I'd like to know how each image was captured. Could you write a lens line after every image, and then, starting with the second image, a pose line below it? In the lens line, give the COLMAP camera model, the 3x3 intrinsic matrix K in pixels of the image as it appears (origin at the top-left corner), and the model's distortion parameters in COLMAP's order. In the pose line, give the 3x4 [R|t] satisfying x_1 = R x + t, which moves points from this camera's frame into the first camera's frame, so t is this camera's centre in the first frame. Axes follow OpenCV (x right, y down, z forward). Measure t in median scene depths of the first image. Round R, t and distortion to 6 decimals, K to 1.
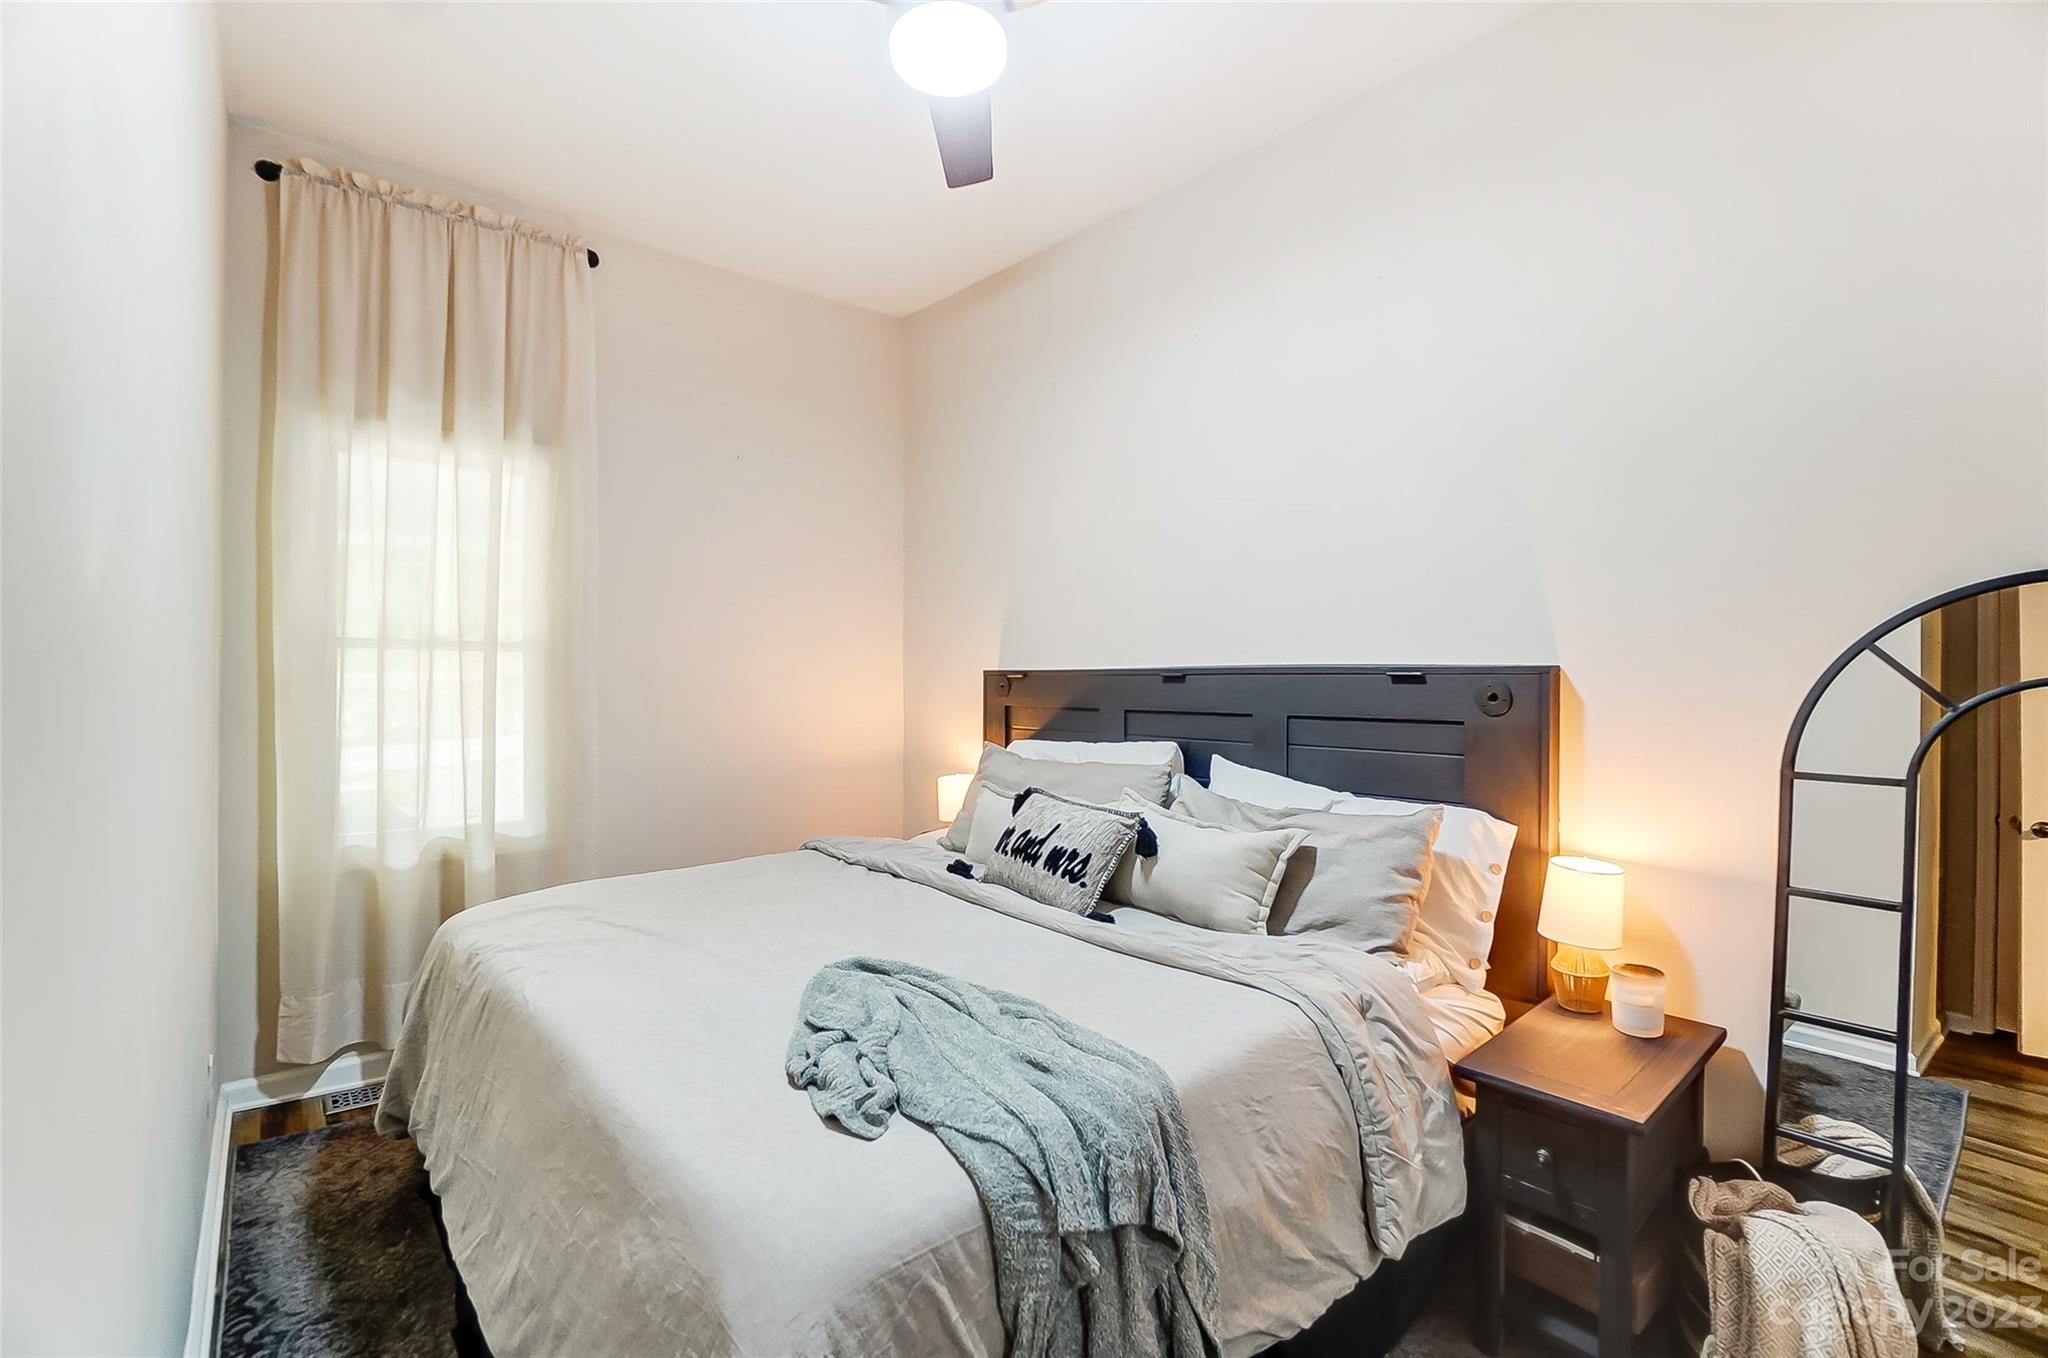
lens RADIAL K [[908.8, 0, 1026.5], [0, 908.8, 682.3], [0, 0, 1]] dist [-0.074823, 0.026882]
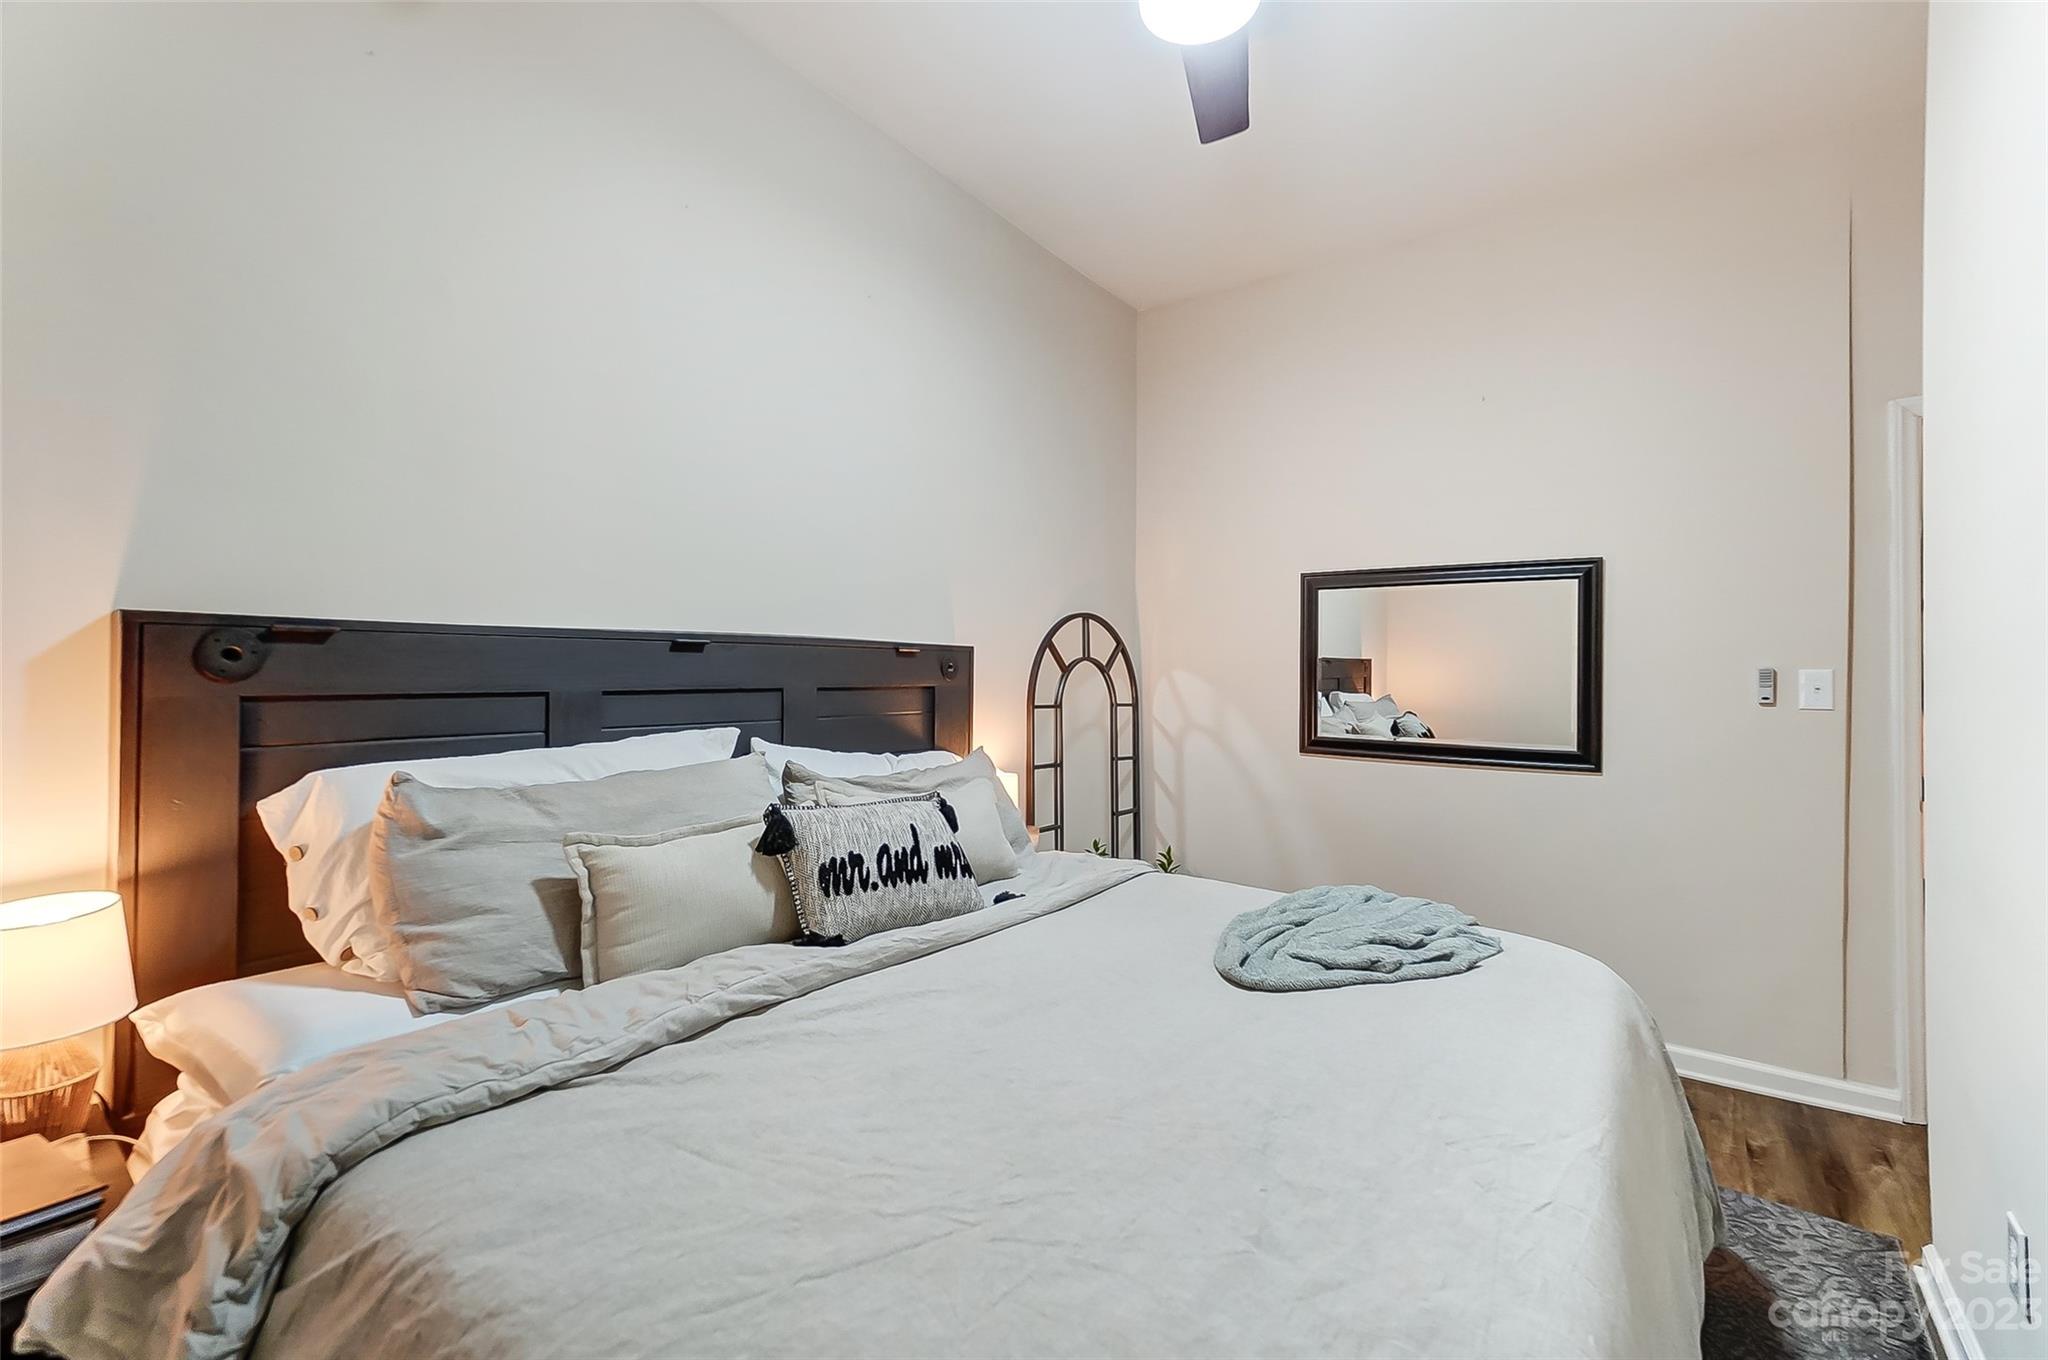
lens RADIAL K [[925.0, 0, 1018.5], [0, 925.0, 685.8], [0, 0, 1]] dist [-0.063859, 0.021978]
pose [[-0.267888, -0.035511, 0.962795, -0.776903], [-0.025725, 0.999228, 0.029697, -0.001698], [-0.963106, -0.016813, -0.268595, 1.091432]]
